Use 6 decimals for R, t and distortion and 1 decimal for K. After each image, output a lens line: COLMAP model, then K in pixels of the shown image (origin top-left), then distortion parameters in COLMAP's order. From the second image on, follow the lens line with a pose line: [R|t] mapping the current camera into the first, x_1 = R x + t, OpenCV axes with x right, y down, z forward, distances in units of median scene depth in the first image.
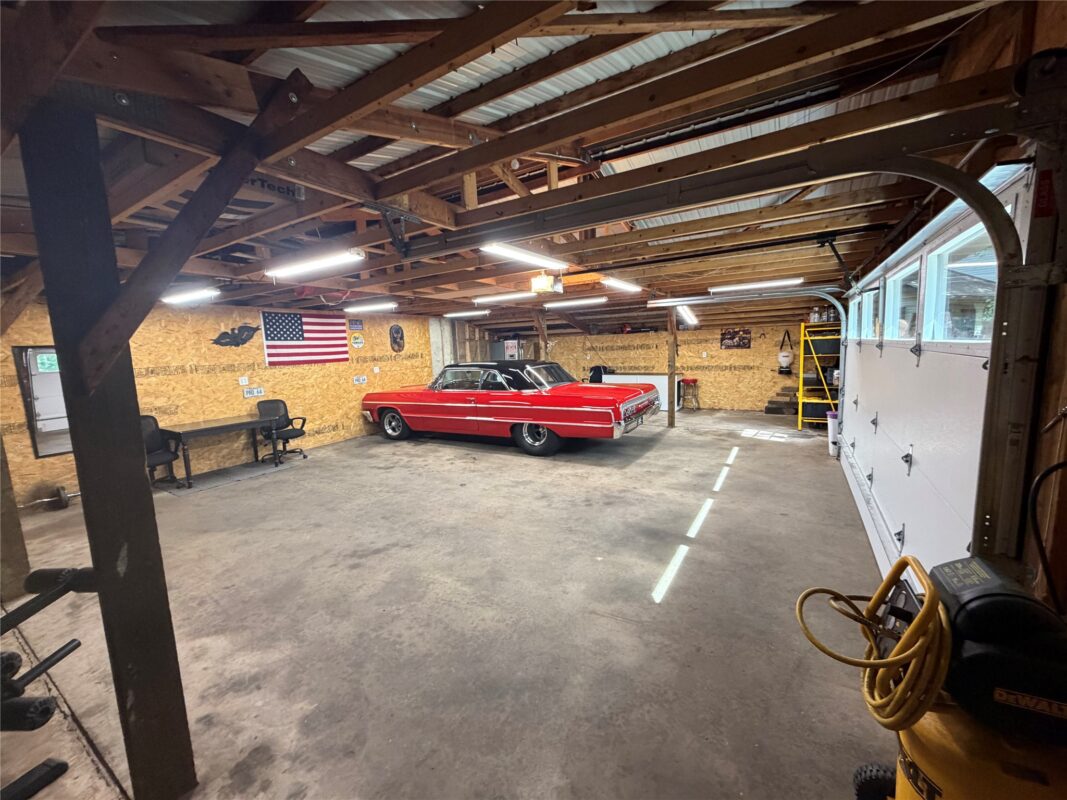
lens RADIAL K [[426.5, 0, 530.8], [0, 426.5, 400.0], [0, 0, 1]] dist [0.002150, 0.000332]
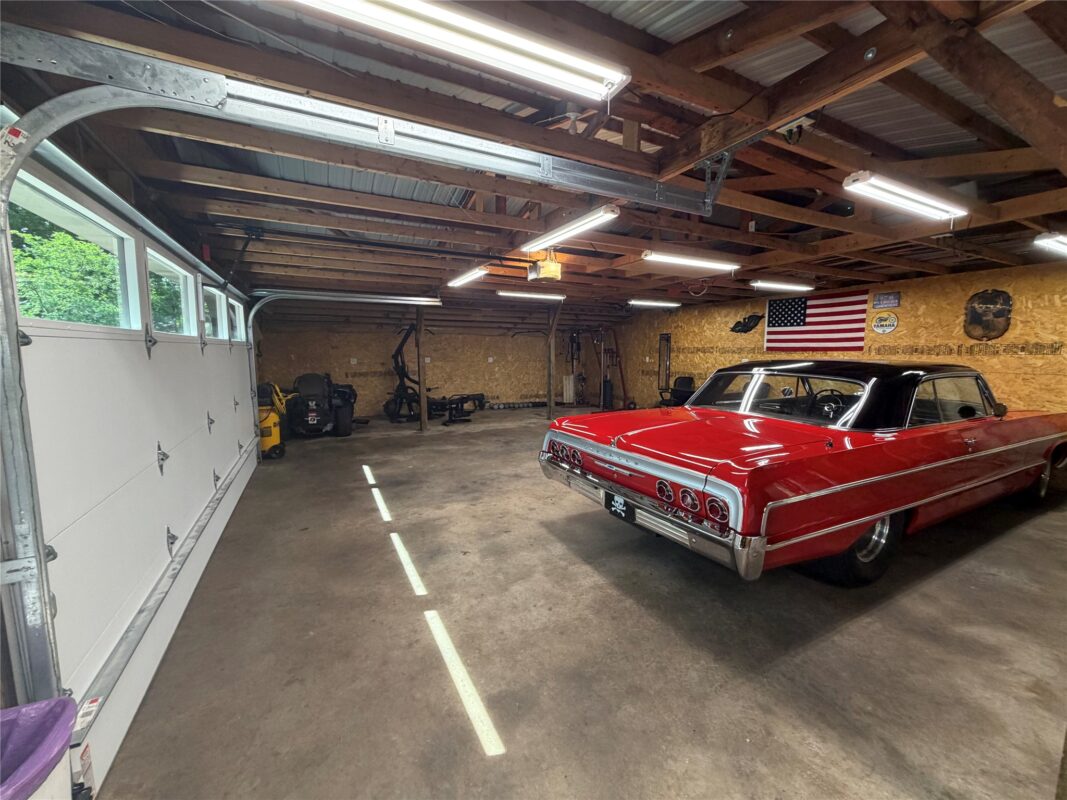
lens RADIAL K [[426.5, 0, 531.6], [0, 426.5, 398.3], [0, 0, 1]] dist [0.002150, 0.000332]
pose [[-0.518418, 0.136523, -0.844159, 0.774427], [-0.087911, 0.973434, 0.211418, -0.172264], [0.850596, 0.183814, -0.492644, 1.305107]]
